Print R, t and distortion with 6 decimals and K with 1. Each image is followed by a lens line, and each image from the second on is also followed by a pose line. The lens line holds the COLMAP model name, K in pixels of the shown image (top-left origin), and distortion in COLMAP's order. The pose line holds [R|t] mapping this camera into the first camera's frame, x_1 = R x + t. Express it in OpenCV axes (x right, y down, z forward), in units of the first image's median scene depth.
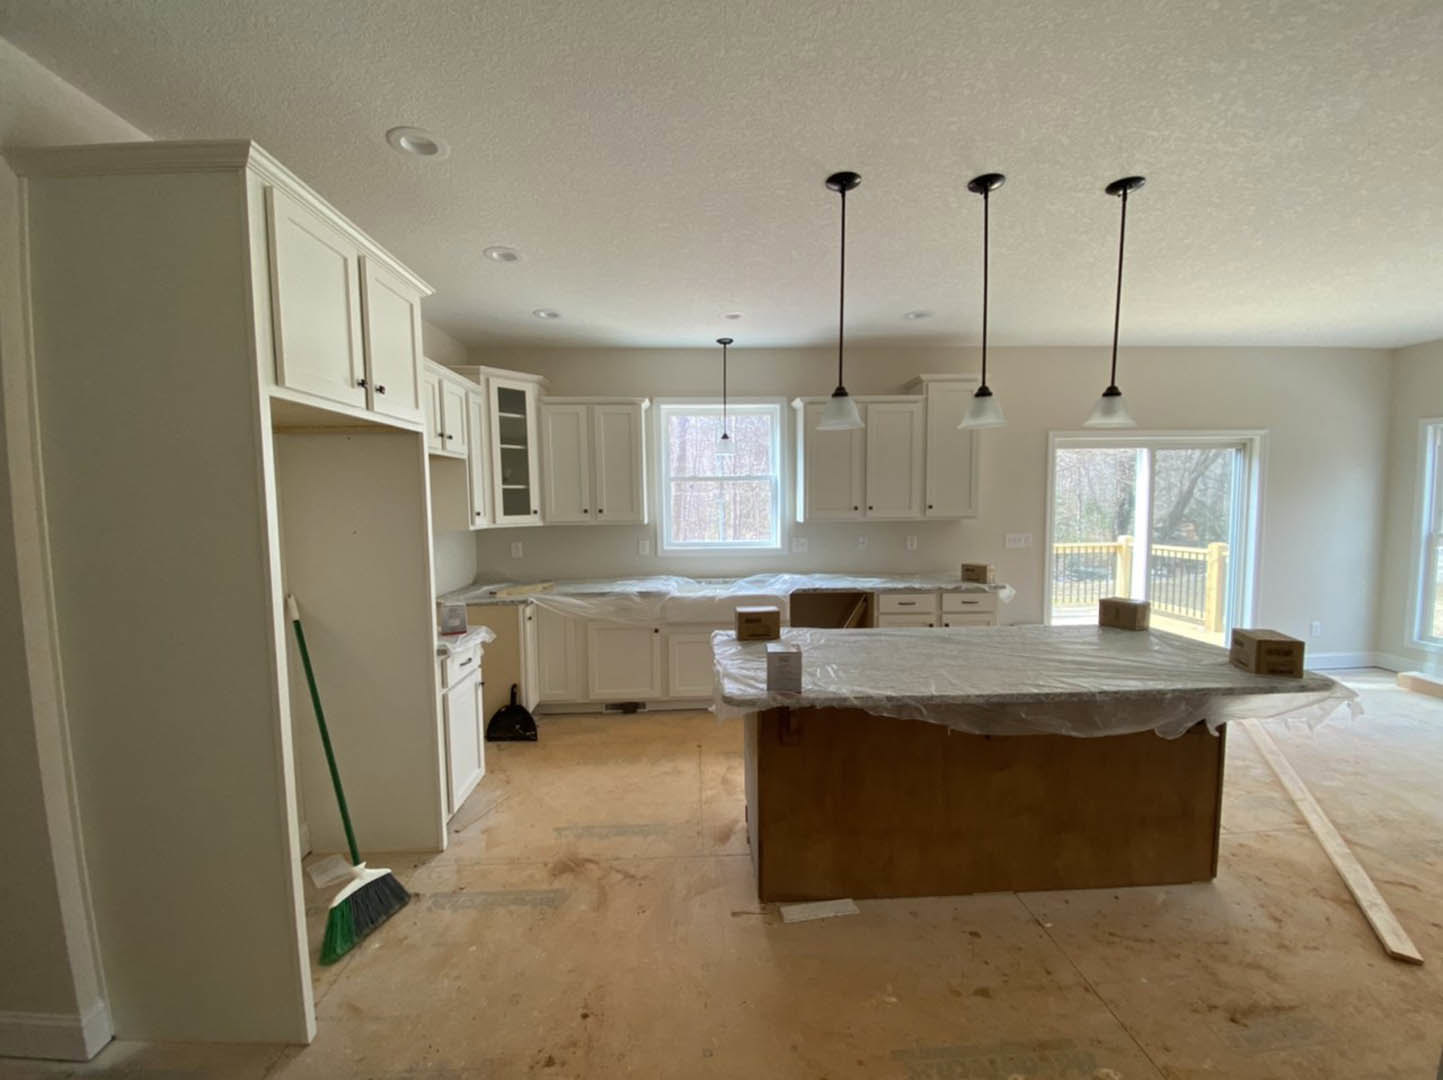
lens RADIAL K [[557.7, 0, 721.5], [0, 557.7, 540.0], [0, 0, 1]] dist [-0.000413, -0.000045]
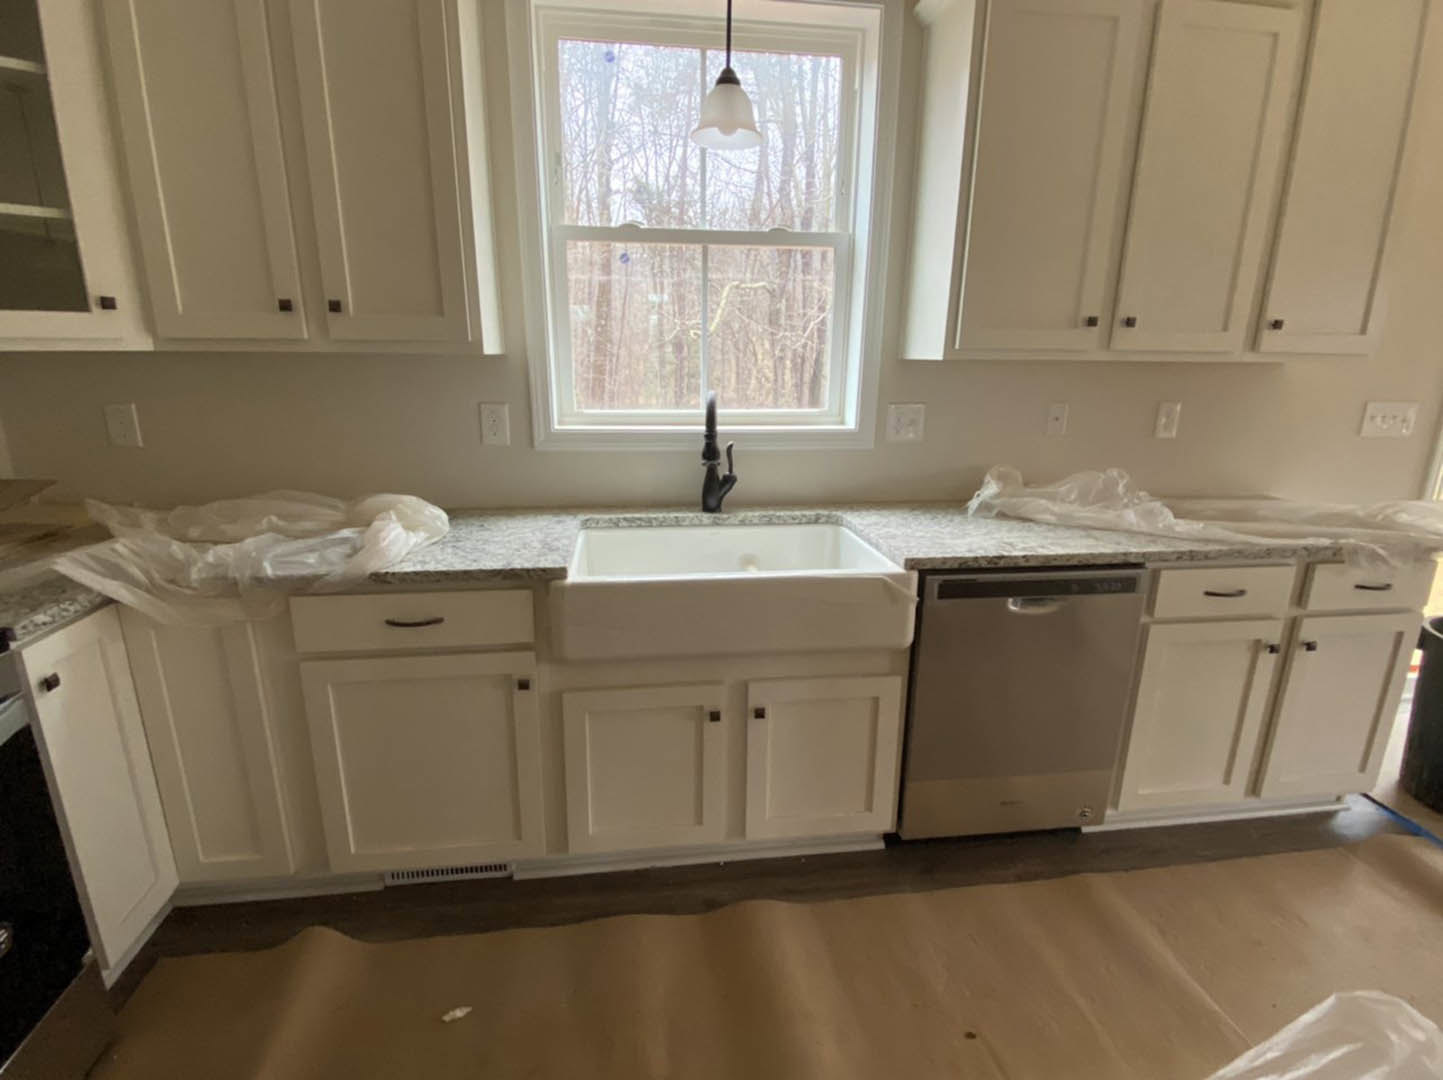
lens RADIAL K [[772.3, 0, 721.5], [0, 772.3, 540.0], [0, 0, 1]] dist [0.020062, -0.000963]
pose [[0.996812, 0.002392, 0.079751, -0.034153], [-0.016314, 0.984542, 0.174387, -0.003084], [-0.078102, -0.175133, 0.981442, 0.505522]]
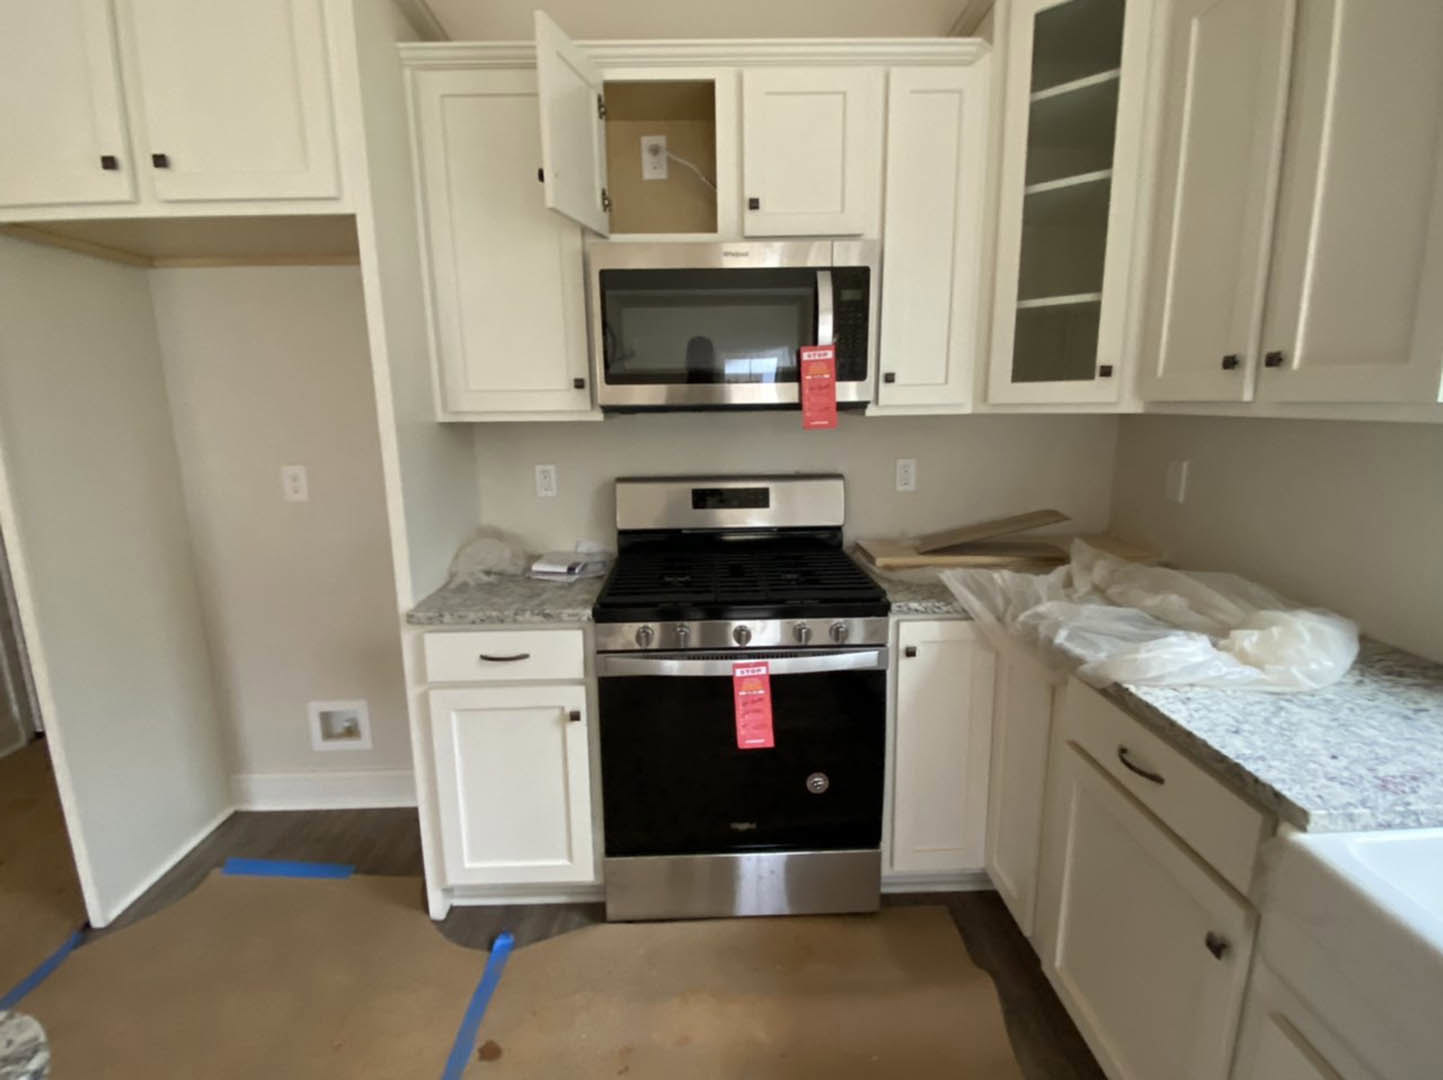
lens RADIAL K [[707.3, 0, 721.5], [0, 707.3, 540.0], [0, 0, 1]] dist [-0.003508, -0.001083]
pose [[-0.033614, 0.210448, -0.977027, 0.103986], [-0.058075, 0.975516, 0.212121, -0.026361], [0.997746, 0.063871, -0.020570, 0.740928]]
